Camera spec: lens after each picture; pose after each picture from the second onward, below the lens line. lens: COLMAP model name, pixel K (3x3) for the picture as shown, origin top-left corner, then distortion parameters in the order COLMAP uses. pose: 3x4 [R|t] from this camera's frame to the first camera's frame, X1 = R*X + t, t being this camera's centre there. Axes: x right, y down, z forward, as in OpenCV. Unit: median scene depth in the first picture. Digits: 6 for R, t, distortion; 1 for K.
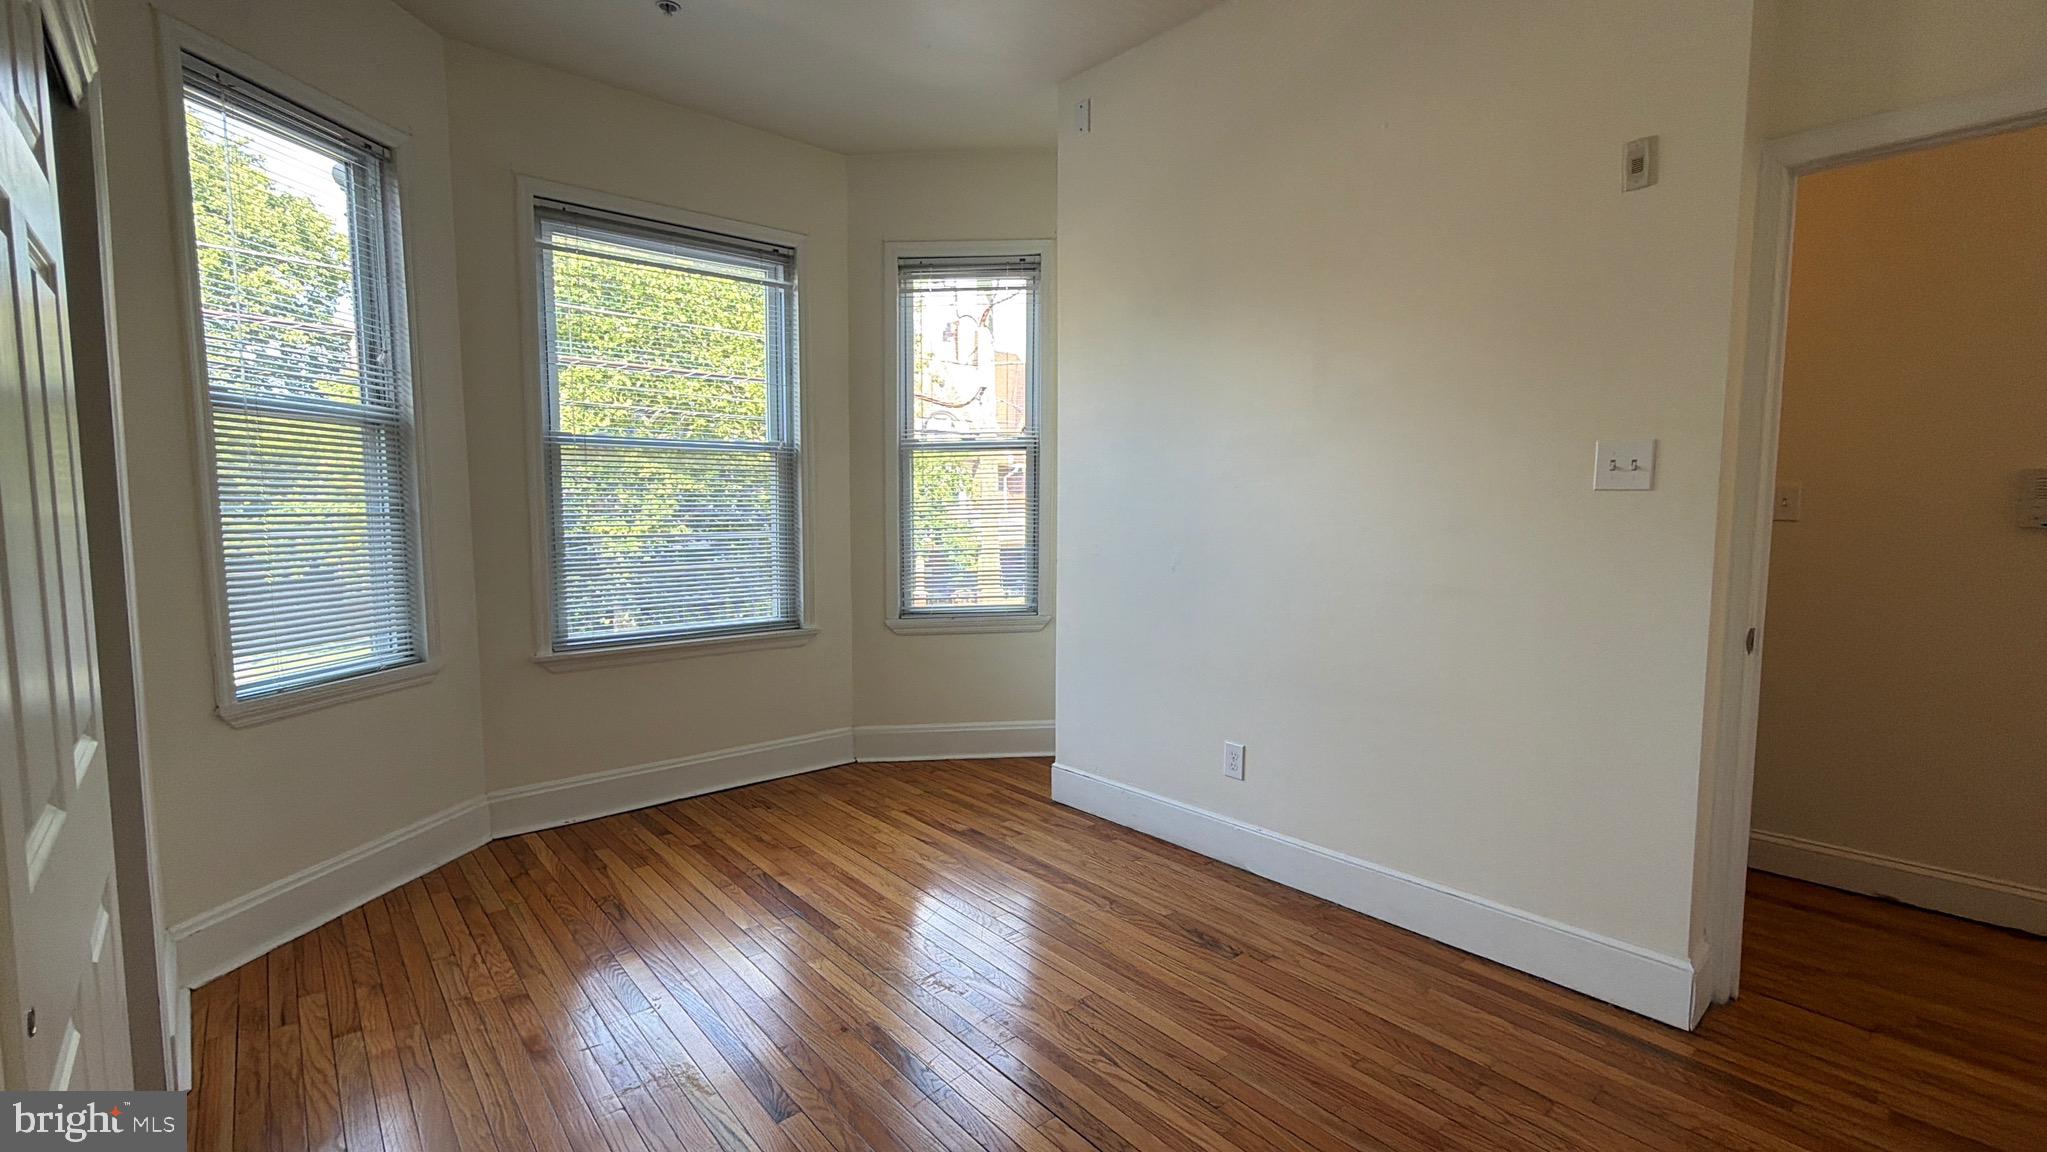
lens RADIAL K [[923.5, 0, 1025.0], [0, 923.5, 577.0], [0, 0, 1]] dist [0.001362, -0.000027]
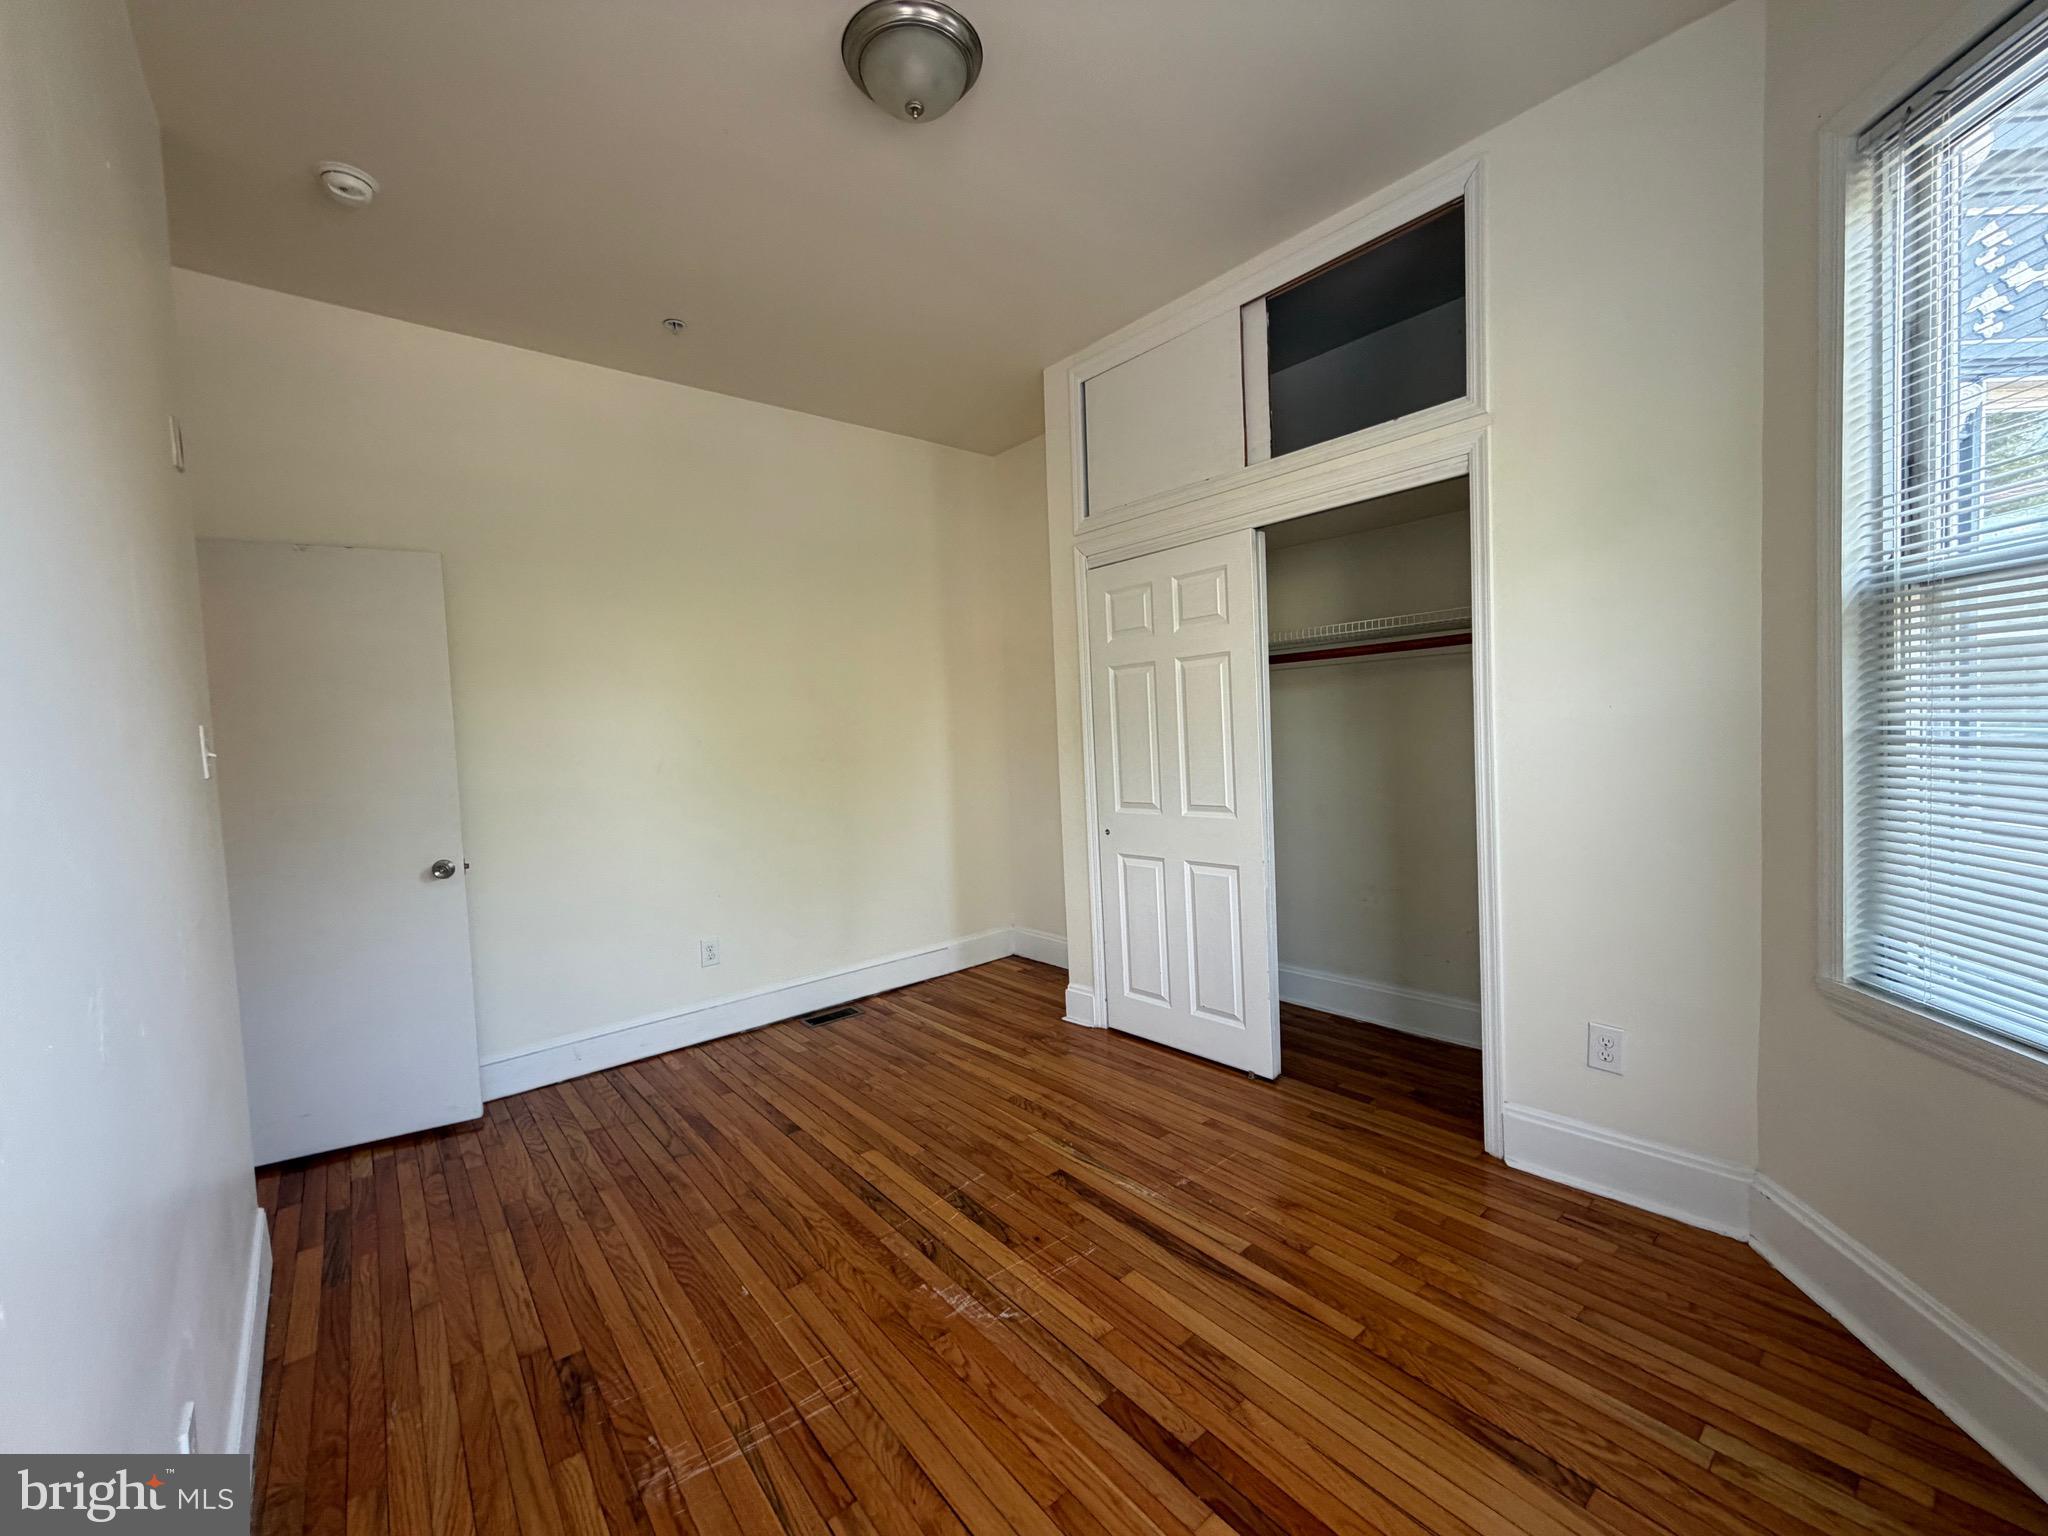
lens RADIAL K [[819.0, 0, 1018.7], [0, 819.0, 768.9], [0, 0, 1]] dist [-0.000748, 0.000609]
pose [[-0.998766, 0.044027, 0.023001, -0.137849], [0.046764, 0.989527, 0.136561, -0.118627], [-0.016748, 0.137468, -0.990365, 1.189300]]
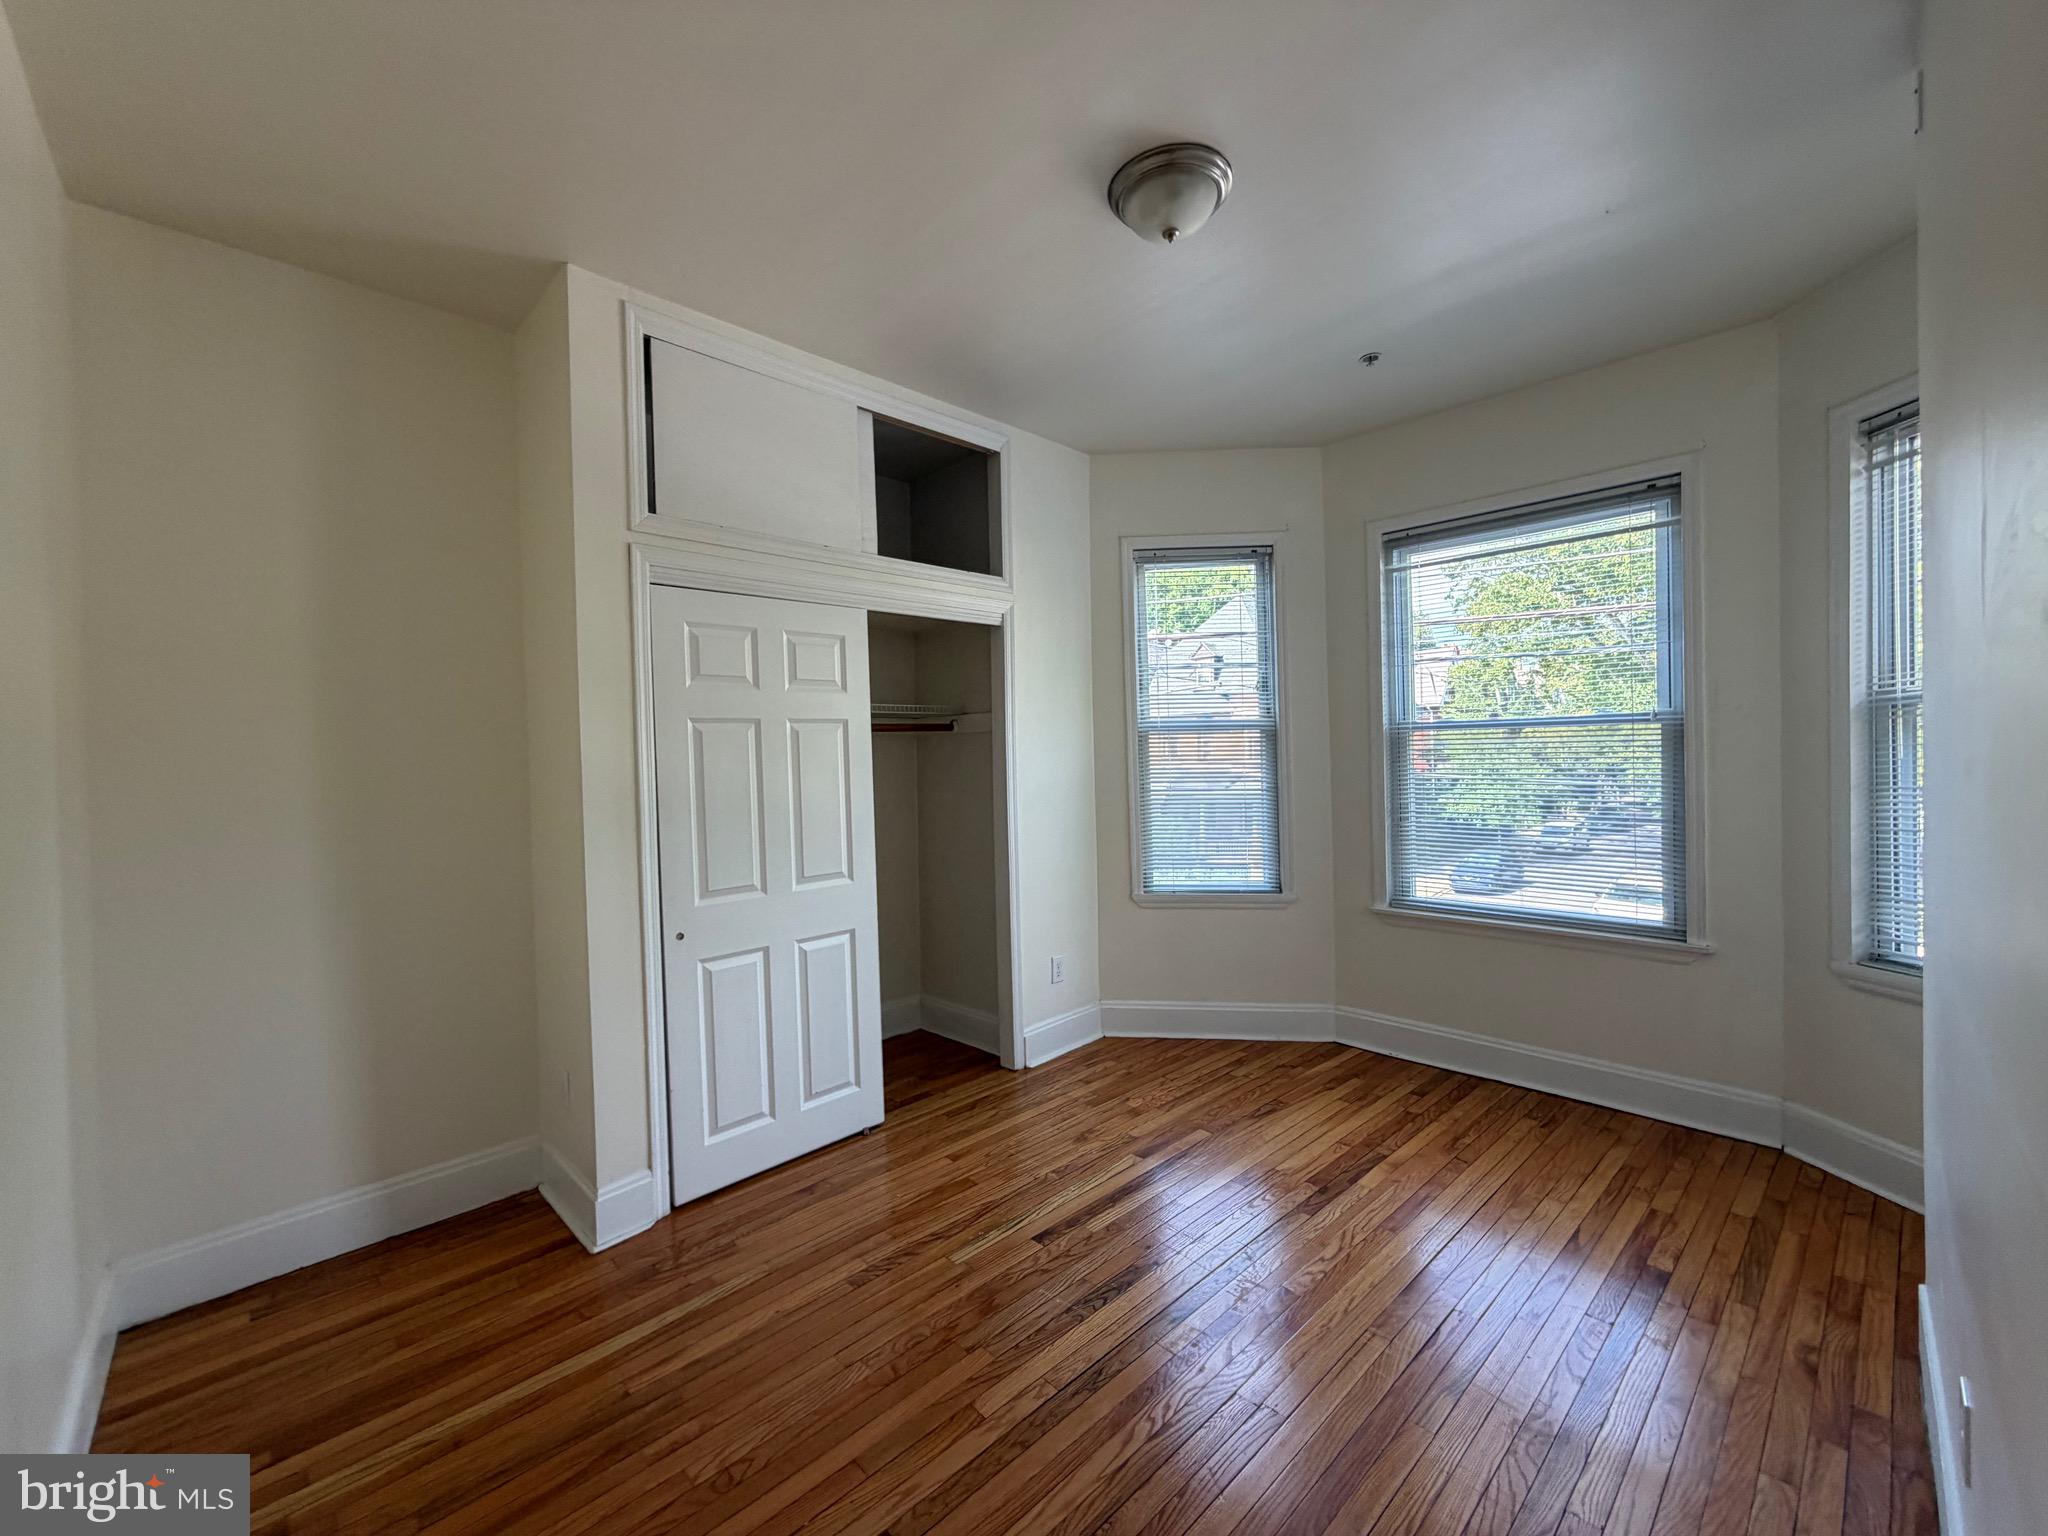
lens RADIAL K [[819.0, 0, 1016.5], [0, 819.0, 770.4], [0, 0, 1]] dist [-0.000748, 0.000609]
pose [[0.042591, 0.015707, -0.998969, 0.535302], [-0.061278, 0.998035, 0.013080, -0.080903], [0.997212, 0.060658, 0.043470, 0.475704]]
